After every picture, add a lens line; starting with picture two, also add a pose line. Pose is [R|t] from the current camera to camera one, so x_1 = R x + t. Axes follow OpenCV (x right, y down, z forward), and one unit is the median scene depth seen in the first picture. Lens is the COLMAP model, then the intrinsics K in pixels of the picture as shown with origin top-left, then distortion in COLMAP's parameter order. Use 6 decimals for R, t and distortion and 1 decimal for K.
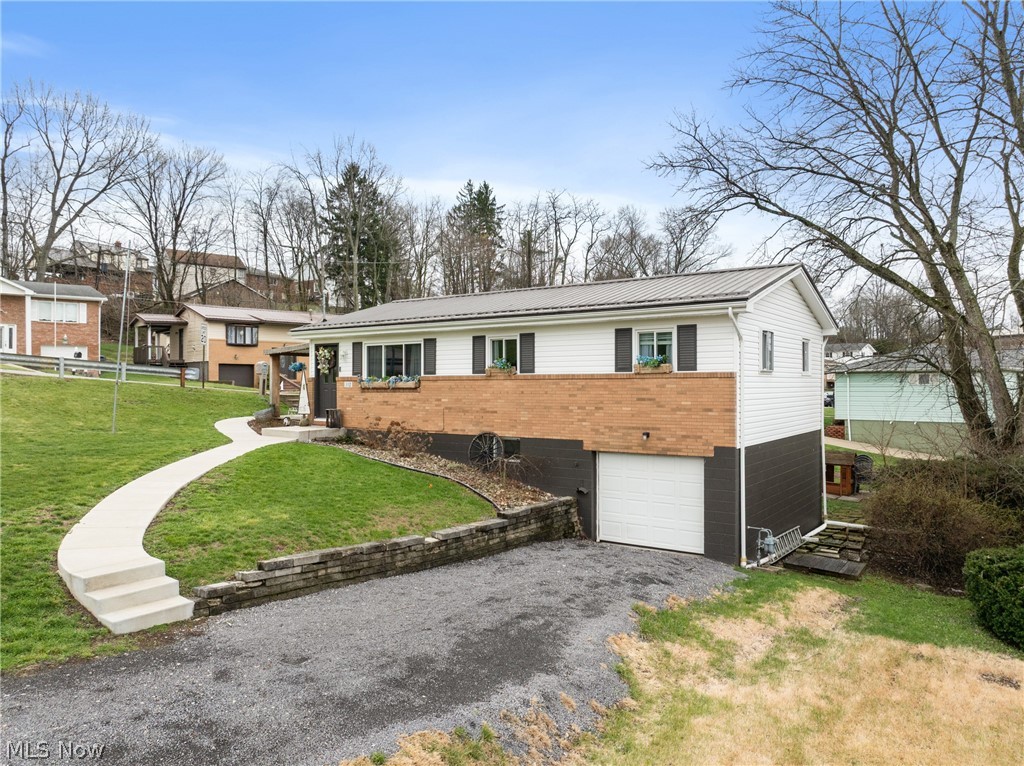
lens RADIAL K [[719.3, 0, 512.0], [0, 719.3, 383.0], [0, 0, 1]] dist [-0.023742, 0.001544]
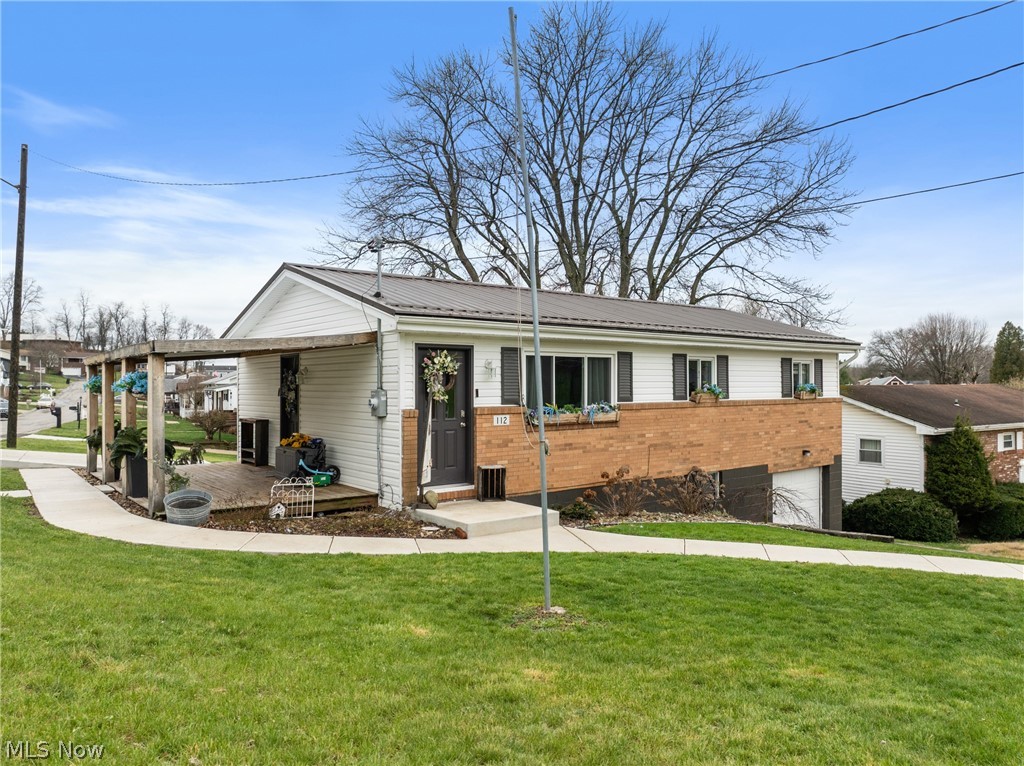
lens RADIAL K [[719.3, 0, 512.0], [0, 719.3, 383.0], [0, 0, 1]] dist [-0.023742, 0.001544]
pose [[0.285254, 0.017204, 0.958298, -0.865573], [0.014083, 0.999656, -0.022138, -0.016532], [-0.958349, 0.019811, 0.284913, 0.928553]]
